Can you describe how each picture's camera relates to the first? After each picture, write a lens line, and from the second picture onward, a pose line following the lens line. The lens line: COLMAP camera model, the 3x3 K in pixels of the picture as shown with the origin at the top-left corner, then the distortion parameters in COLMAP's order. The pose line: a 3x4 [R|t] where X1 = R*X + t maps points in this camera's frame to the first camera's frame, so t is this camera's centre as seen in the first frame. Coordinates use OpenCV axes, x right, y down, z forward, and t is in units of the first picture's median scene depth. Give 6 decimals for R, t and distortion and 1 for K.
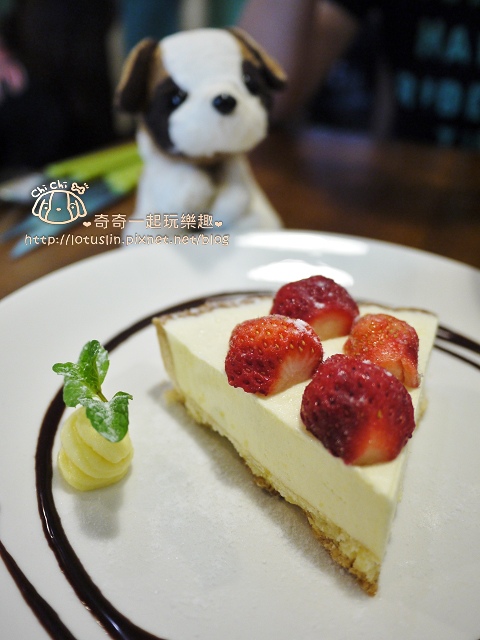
lens RADIAL K [[522.3, 0, 247.0], [0, 522.3, 334.1], [0, 0, 1]] dist [-0.071824, 0.021941]
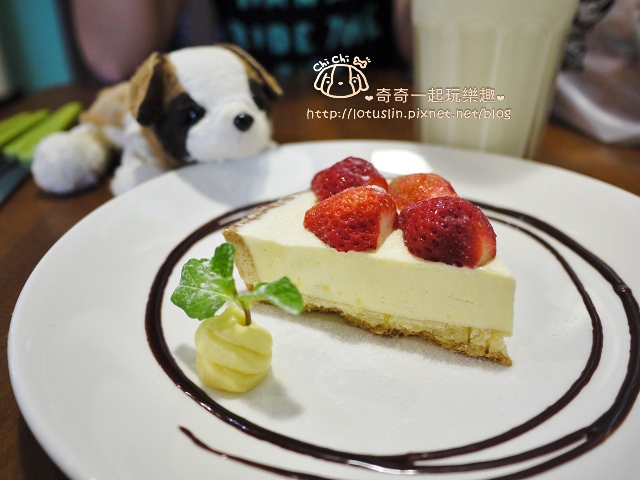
lens RADIAL K [[522.3, 0, 322.2], [0, 522.3, 245.7], [0, 0, 1]] dist [-0.071824, 0.021941]
pose [[0.875385, -0.267229, 0.402853, -0.542256], [0.294792, 0.955538, -0.006724, 0.082595], [-0.383144, 0.124644, 0.915240, -0.036609]]
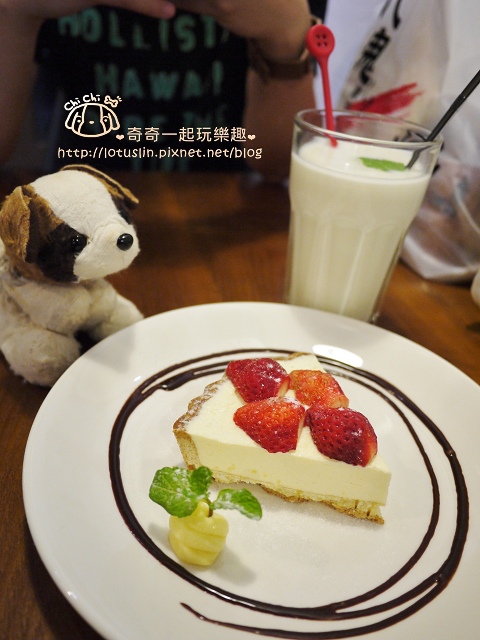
lens RADIAL K [[522.3, 0, 239.2], [0, 522.3, 316.1], [0, 0, 1]] dist [-0.071824, 0.021941]
pose [[0.777333, -0.293449, 0.556455, -0.890124], [0.278604, 0.953650, 0.113718, -0.520418], [-0.564033, 0.066634, 0.823059, -0.280155]]
